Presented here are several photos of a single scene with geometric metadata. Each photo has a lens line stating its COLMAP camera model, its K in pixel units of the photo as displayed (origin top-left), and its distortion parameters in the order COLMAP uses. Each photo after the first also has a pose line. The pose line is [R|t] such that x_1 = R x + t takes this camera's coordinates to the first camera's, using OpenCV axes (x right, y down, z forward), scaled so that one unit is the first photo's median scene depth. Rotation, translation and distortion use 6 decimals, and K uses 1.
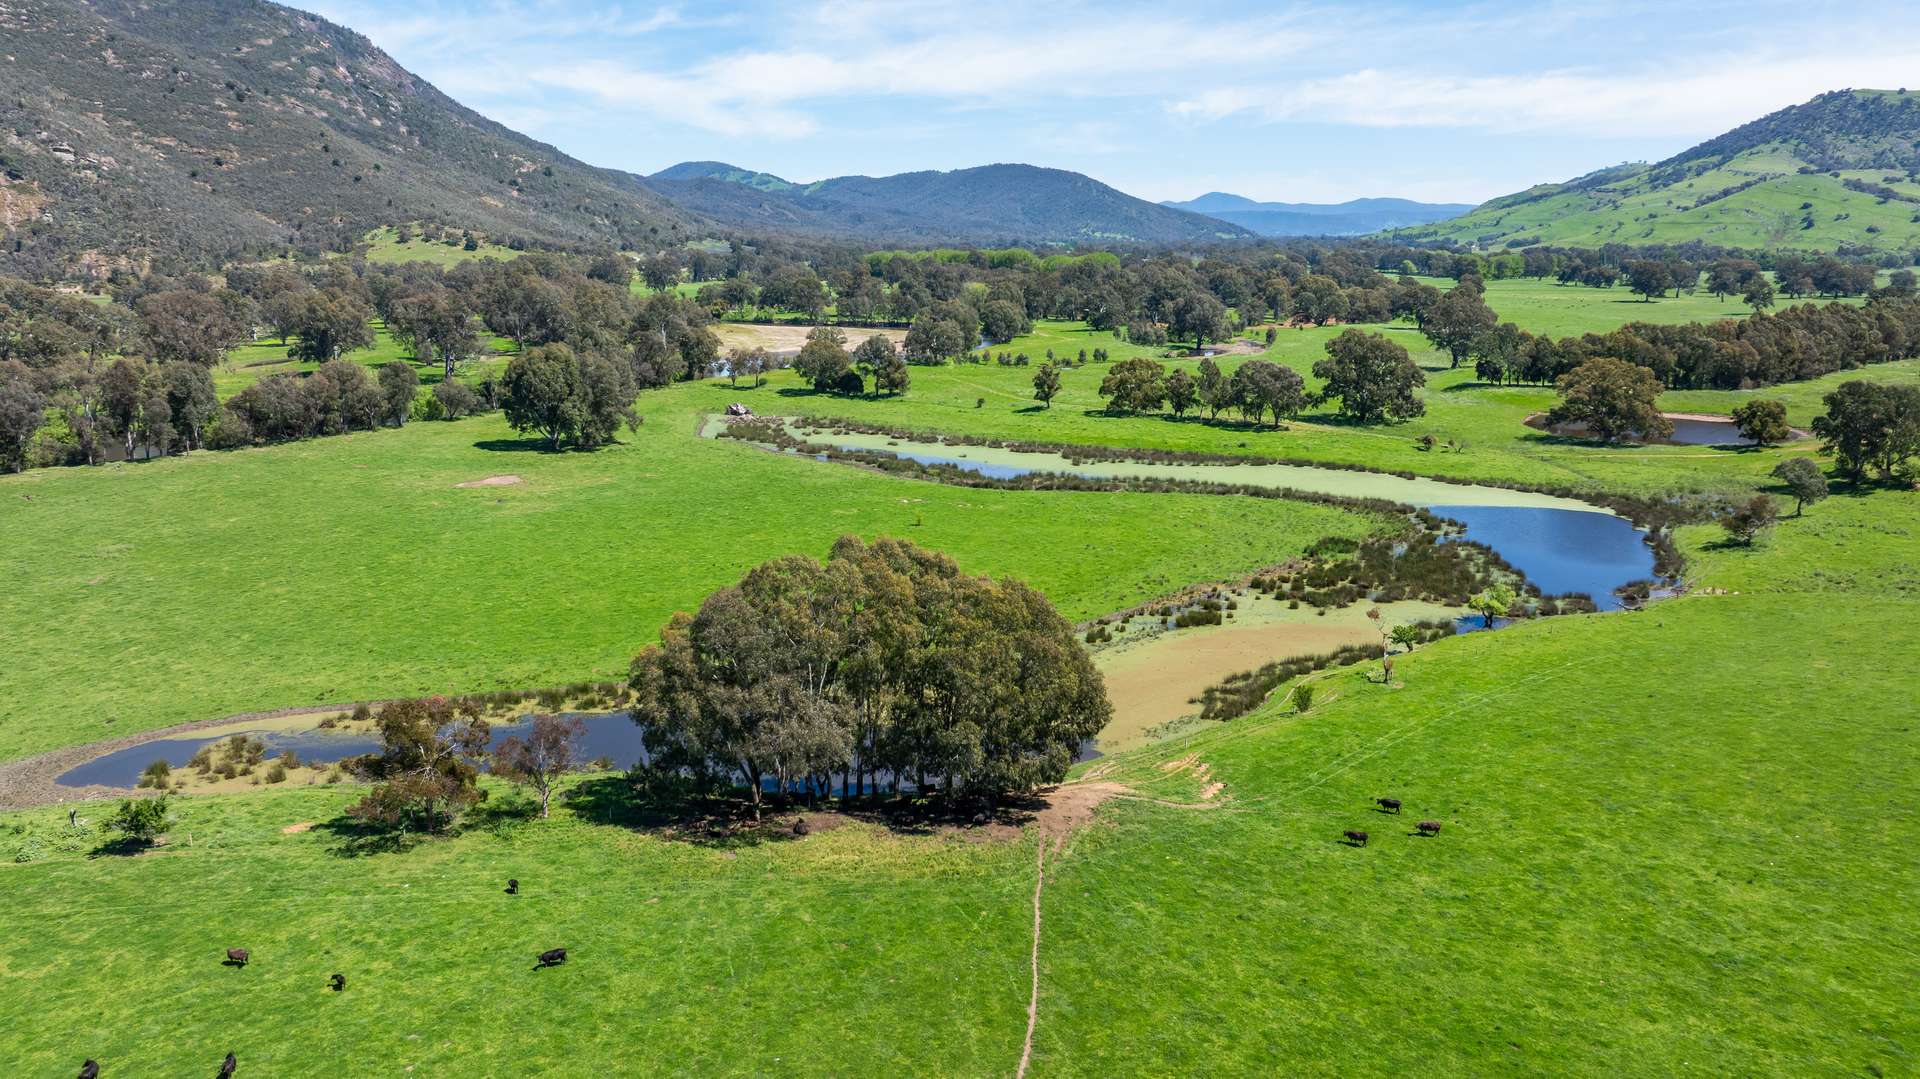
lens RADIAL K [[1343.2, 0, 961.0], [0, 1343.2, 513.7], [0, 0, 1]] dist [-0.039126, 0.043981]
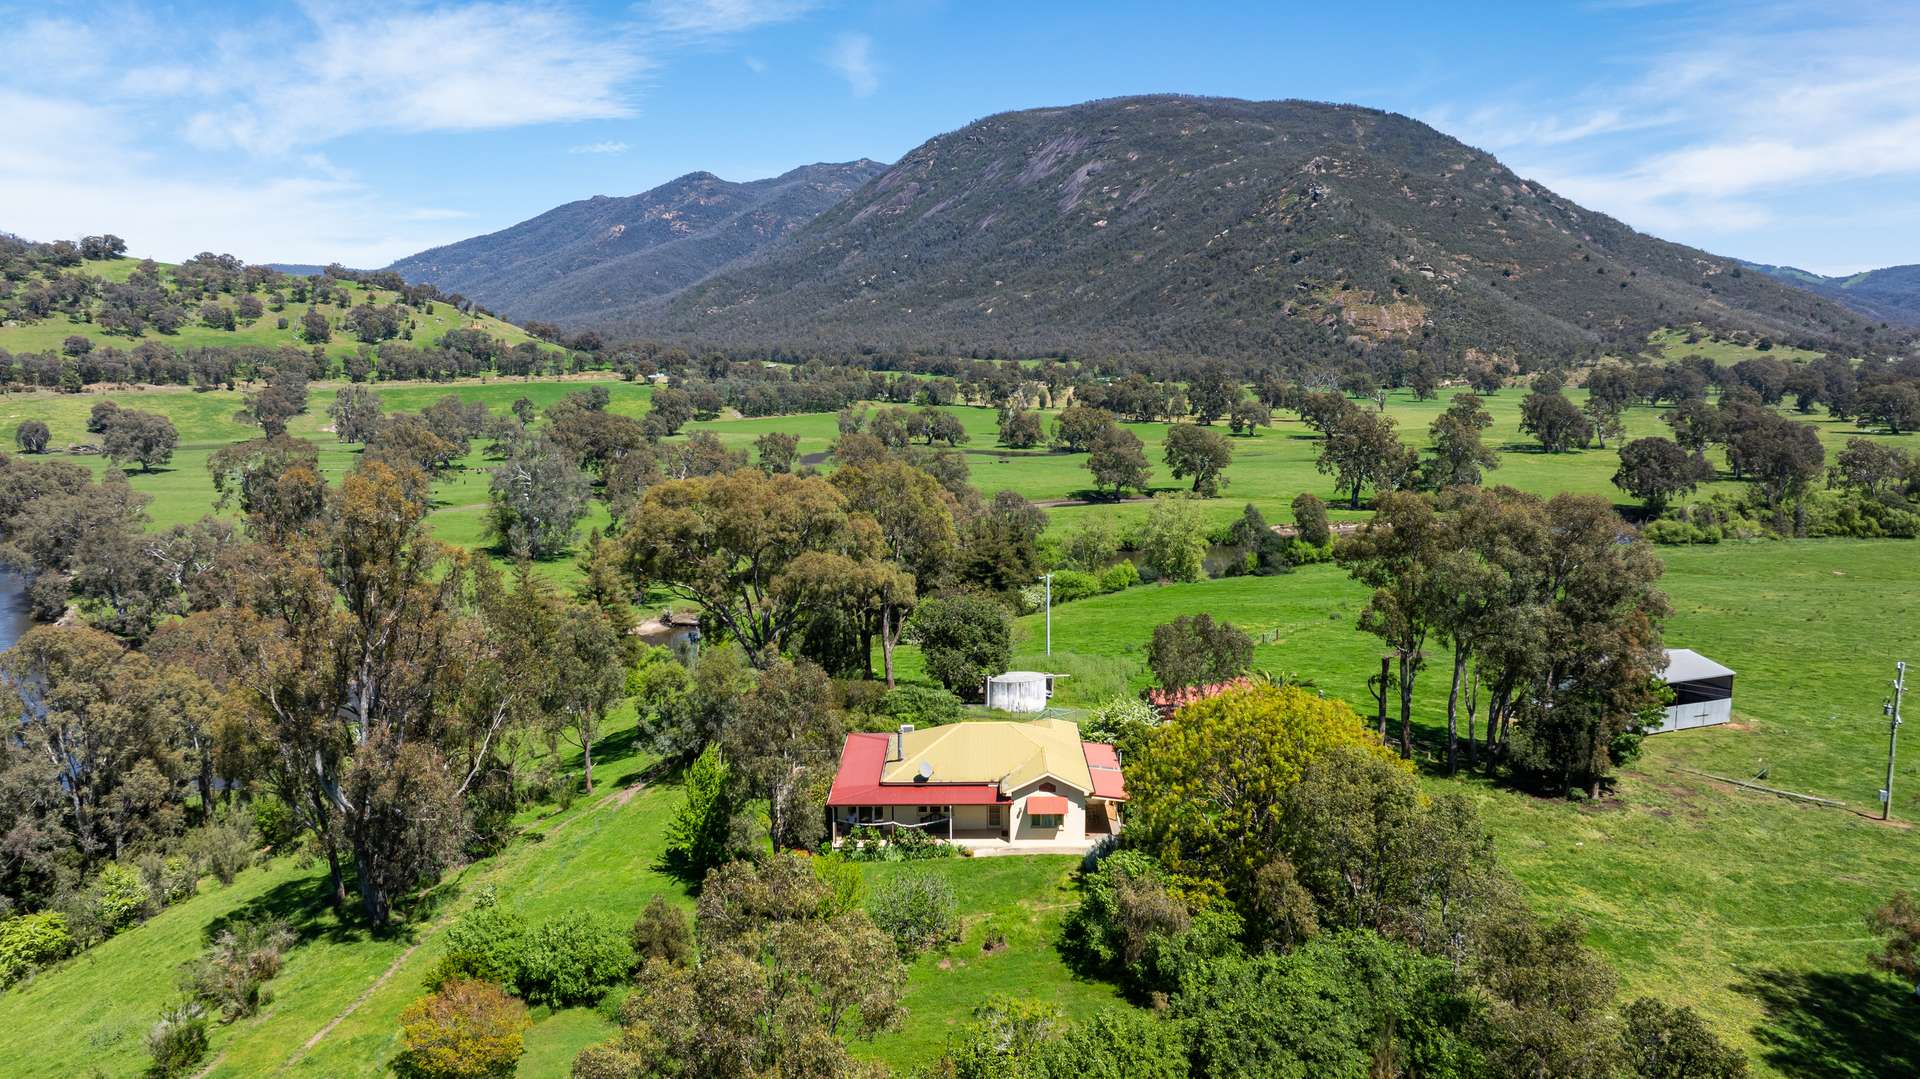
lens RADIAL K [[1343.2, 0, 963.1], [0, 1343.2, 532.0], [0, 0, 1]] dist [-0.039126, 0.043981]
pose [[0.800735, 0.077307, -0.594009, -0.131056], [-0.112595, 0.993386, -0.022497, 0.021612], [0.588342, 0.084897, 0.804143, -0.109036]]
